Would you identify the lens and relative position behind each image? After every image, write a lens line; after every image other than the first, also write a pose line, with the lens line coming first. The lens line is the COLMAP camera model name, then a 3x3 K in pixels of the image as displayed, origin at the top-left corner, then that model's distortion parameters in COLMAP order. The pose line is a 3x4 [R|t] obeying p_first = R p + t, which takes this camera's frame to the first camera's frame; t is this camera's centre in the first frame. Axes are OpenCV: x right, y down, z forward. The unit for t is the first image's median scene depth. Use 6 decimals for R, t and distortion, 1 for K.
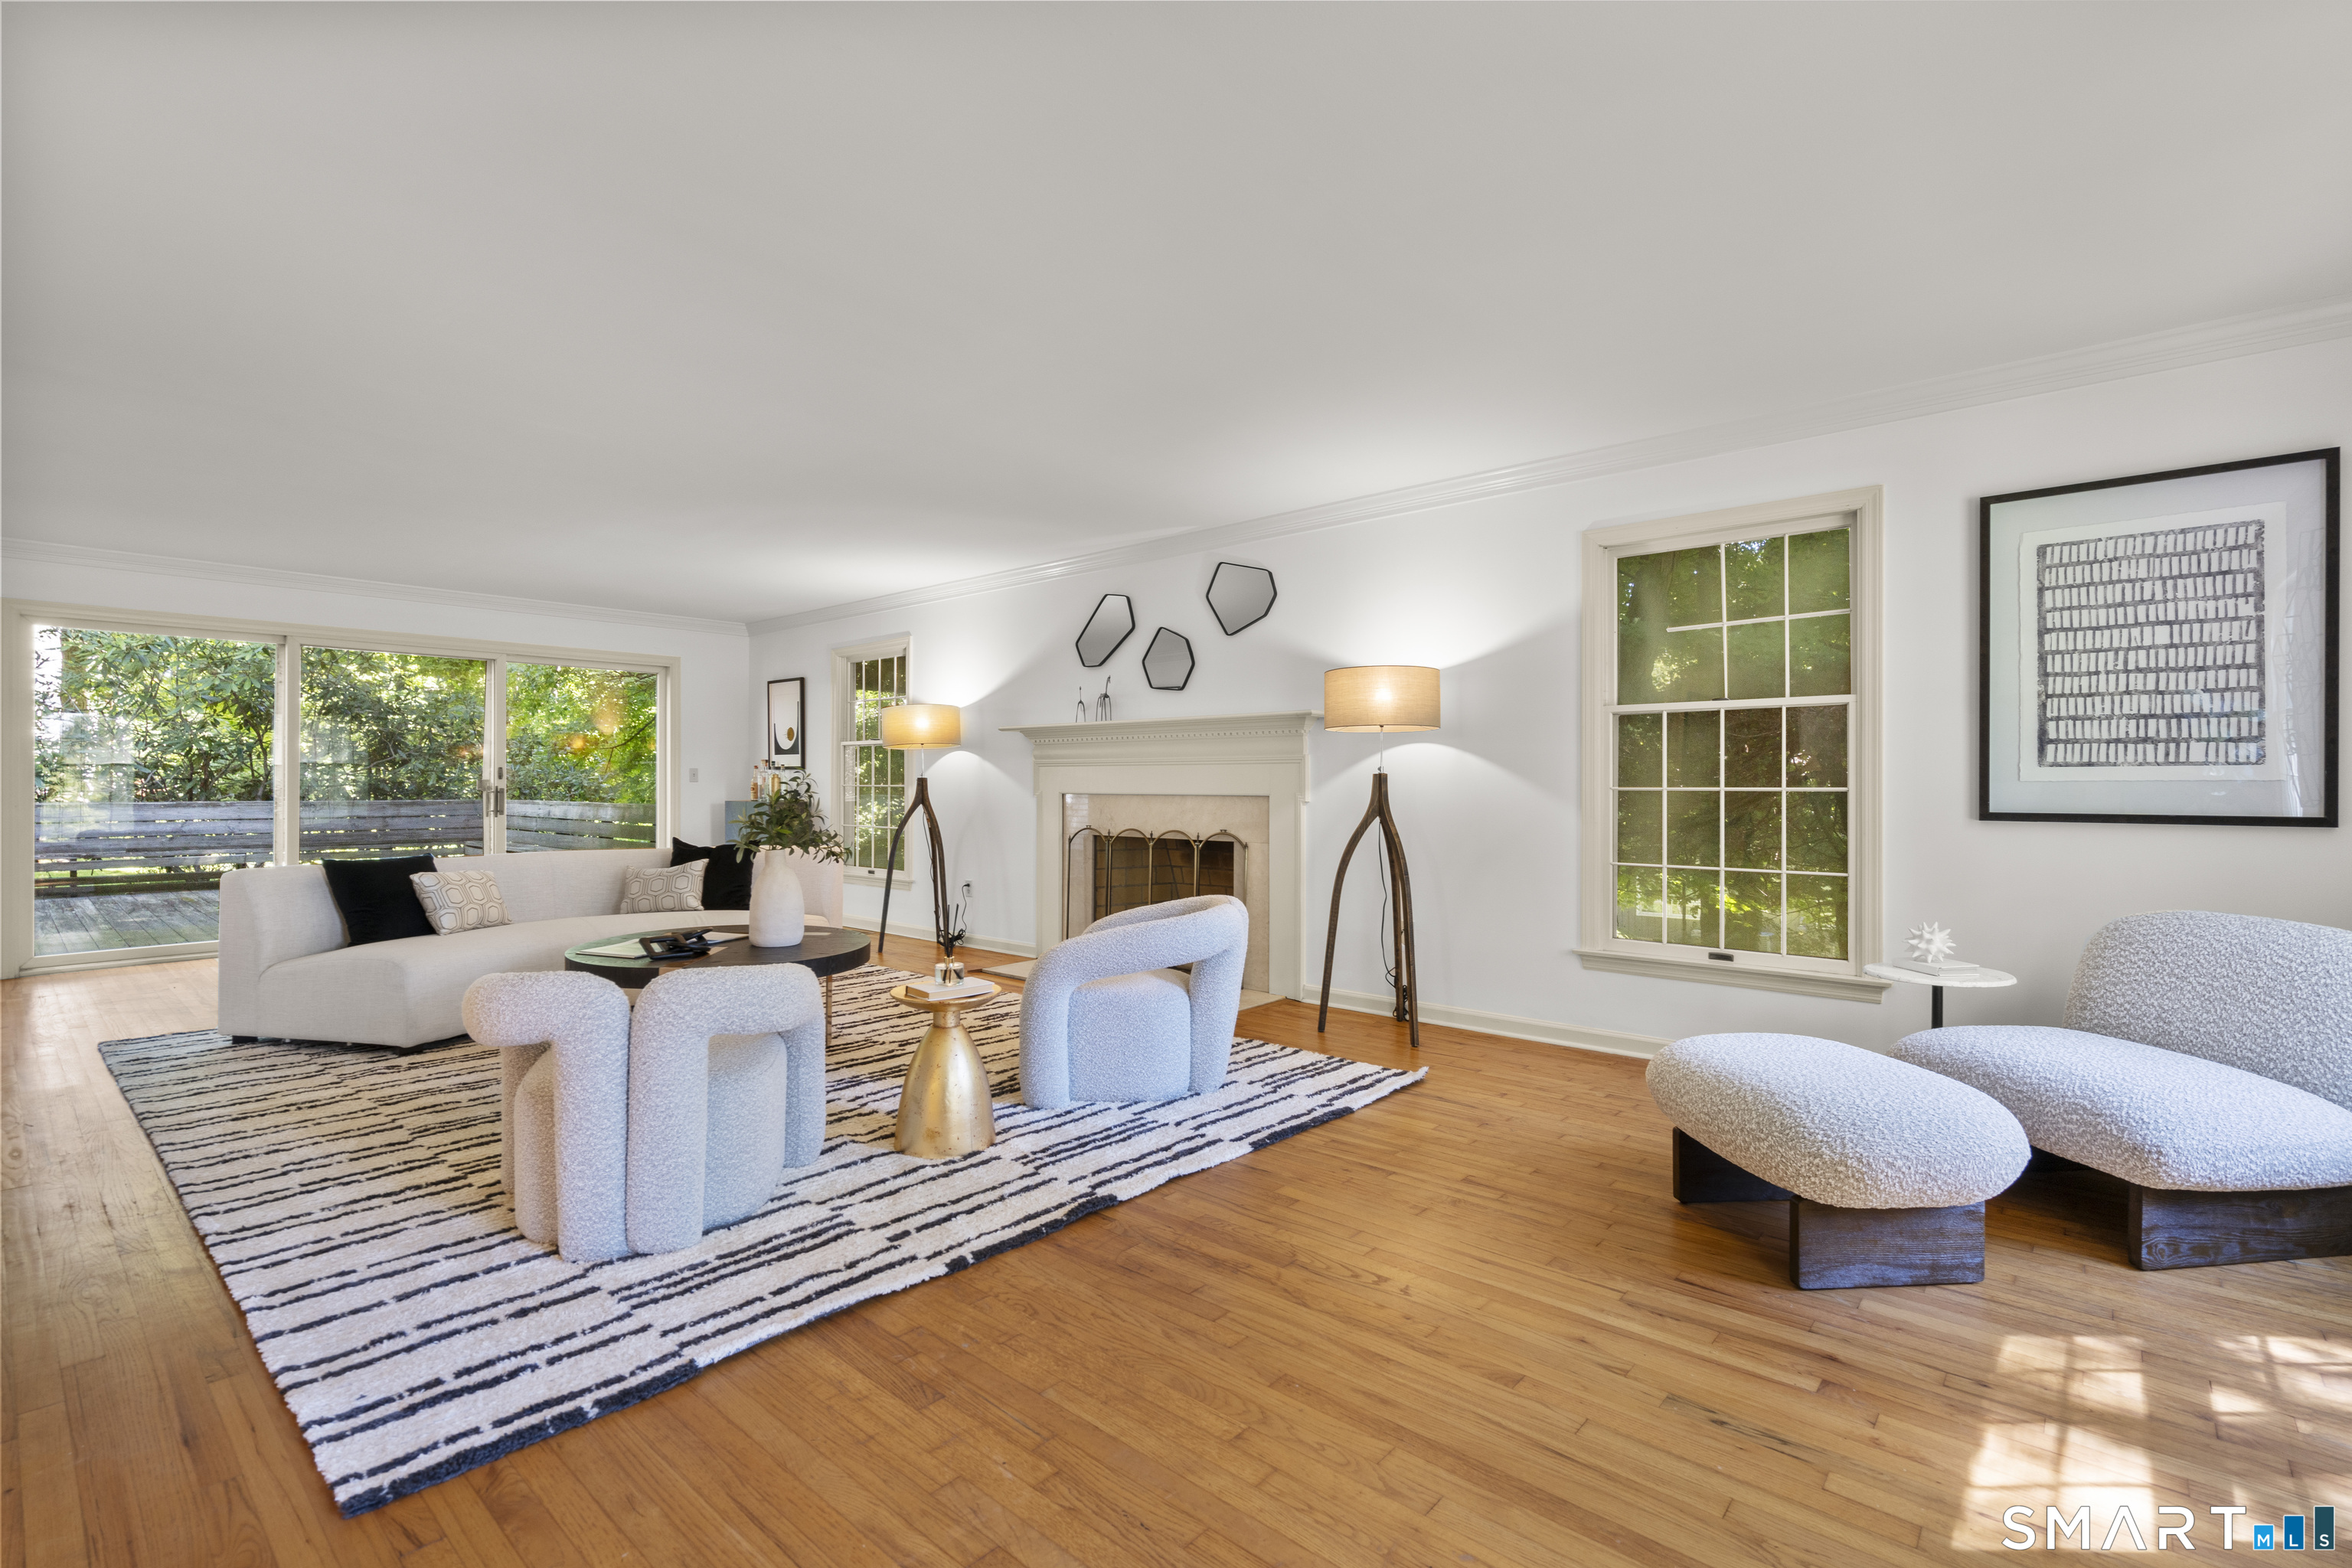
lens RADIAL K [[1082.0, 0, 1176.0], [0, 1082.0, 784.0], [0, 0, 1]] dist [0.001080, 0.000250]
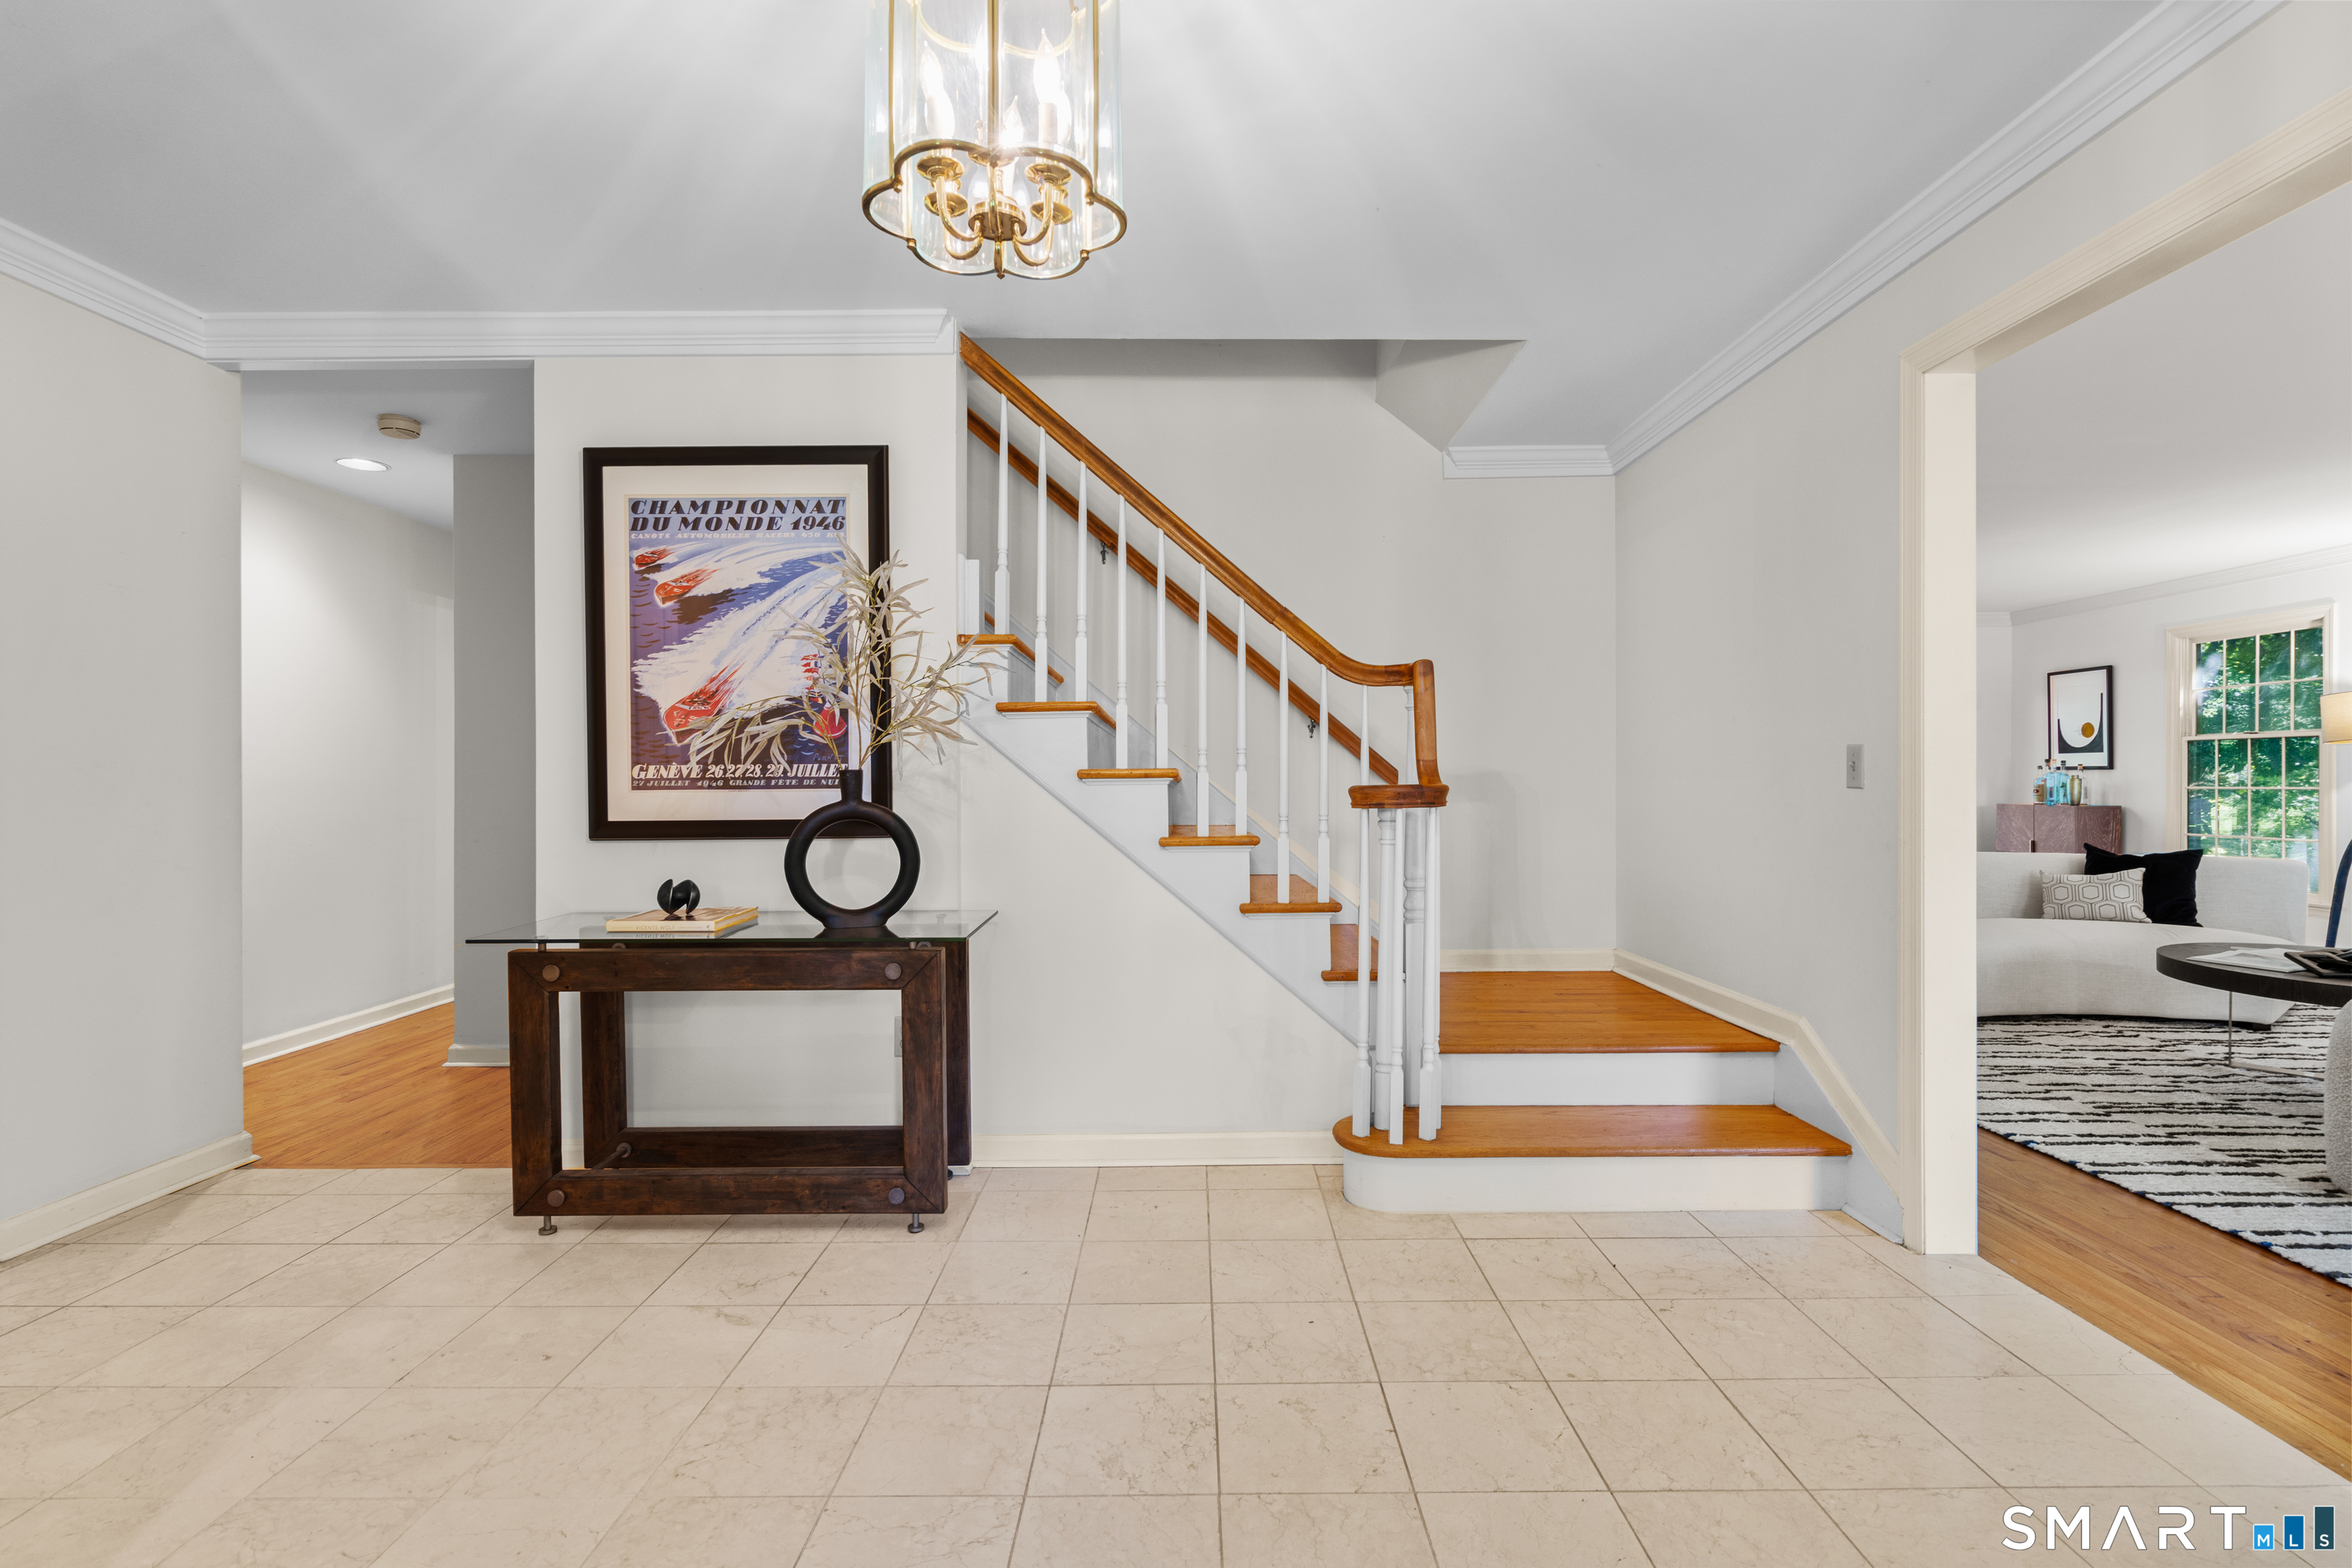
lens RADIAL K [[1082.0, 0, 1176.0], [0, 1082.0, 784.0], [0, 0, 1]] dist [0.001080, 0.000250]
pose [[0.659709, -0.000223, -0.751521, -0.582340], [0.001496, 0.999998, 0.001016, -0.010398], [0.751520, -0.001794, 0.659708, -0.507494]]
